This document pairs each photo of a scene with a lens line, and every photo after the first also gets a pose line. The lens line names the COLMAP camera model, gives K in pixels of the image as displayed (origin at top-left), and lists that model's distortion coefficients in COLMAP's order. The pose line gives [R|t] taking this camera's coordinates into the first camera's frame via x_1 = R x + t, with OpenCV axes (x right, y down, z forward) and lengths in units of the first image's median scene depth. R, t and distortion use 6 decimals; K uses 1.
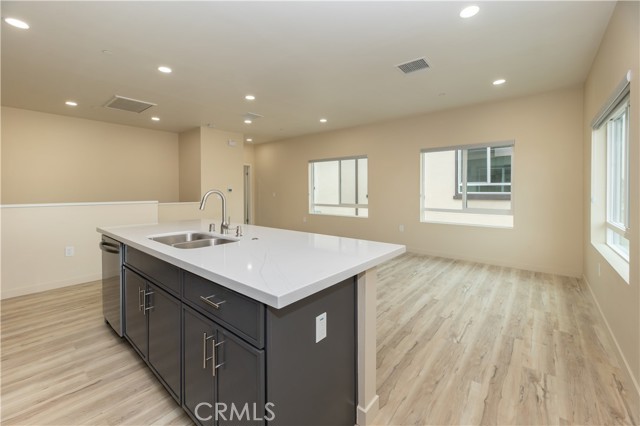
lens RADIAL K [[258.8, 0, 320.6], [0, 258.8, 191.8], [0, 0, 1]] dist [-0.002093, -0.000822]
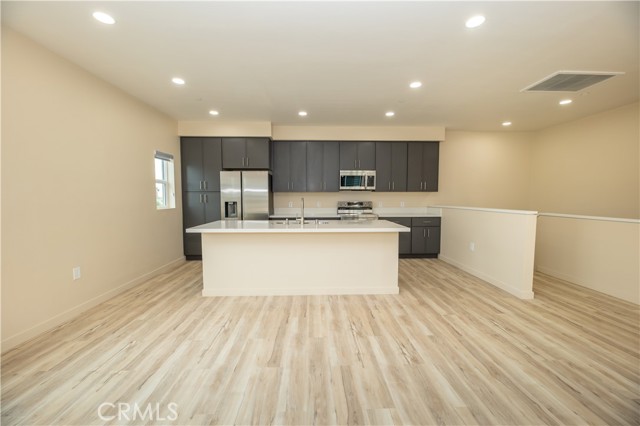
lens RADIAL K [[258.8, 0, 319.5], [0, 258.8, 214.2], [0, 0, 1]] dist [-0.002093, -0.000822]
pose [[-0.748130, 0.046690, -0.661908, 0.602683], [-0.000439, 0.997486, 0.070857, -0.018223], [0.663552, 0.053301, -0.746229, 2.176807]]
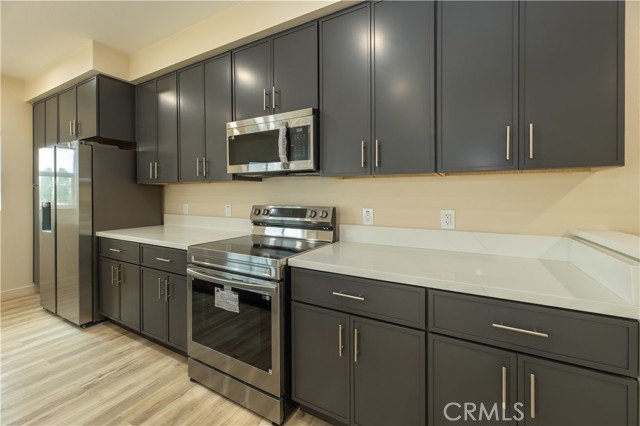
lens RADIAL K [[258.8, 0, 303.9], [0, 258.8, 195.7], [0, 0, 1]] dist [-0.002093, -0.000822]
pose [[-0.993372, -0.001426, -0.114939, -1.266703], [-0.001798, 0.999993, 0.003137, -0.005105], [0.114934, 0.003323, -0.993368, 1.447588]]
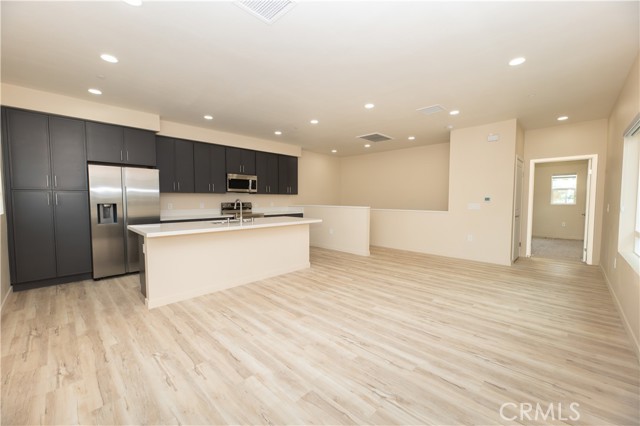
lens RADIAL K [[258.8, 0, 322.6], [0, 258.8, 213.0], [0, 0, 1]] dist [-0.002093, -0.000822]
pose [[-0.067466, 0.055213, -0.996193, 1.366536], [-0.005829, 0.998429, 0.055732, -0.010404], [0.997705, 0.009567, -0.067038, 1.618647]]
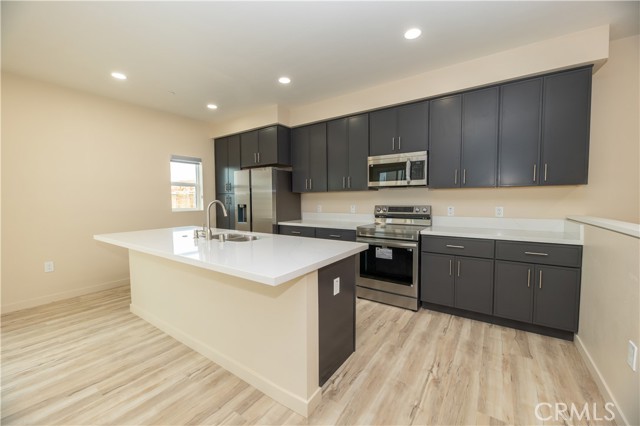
lens RADIAL K [[258.8, 0, 320.7], [0, 258.8, 213.7], [0, 0, 1]] dist [-0.002093, -0.000822]
pose [[-0.995671, 0.013101, -0.092017, -0.705139], [0.007520, 0.998125, 0.060748, -0.012392], [0.092640, 0.059793, -0.993903, 2.016313]]
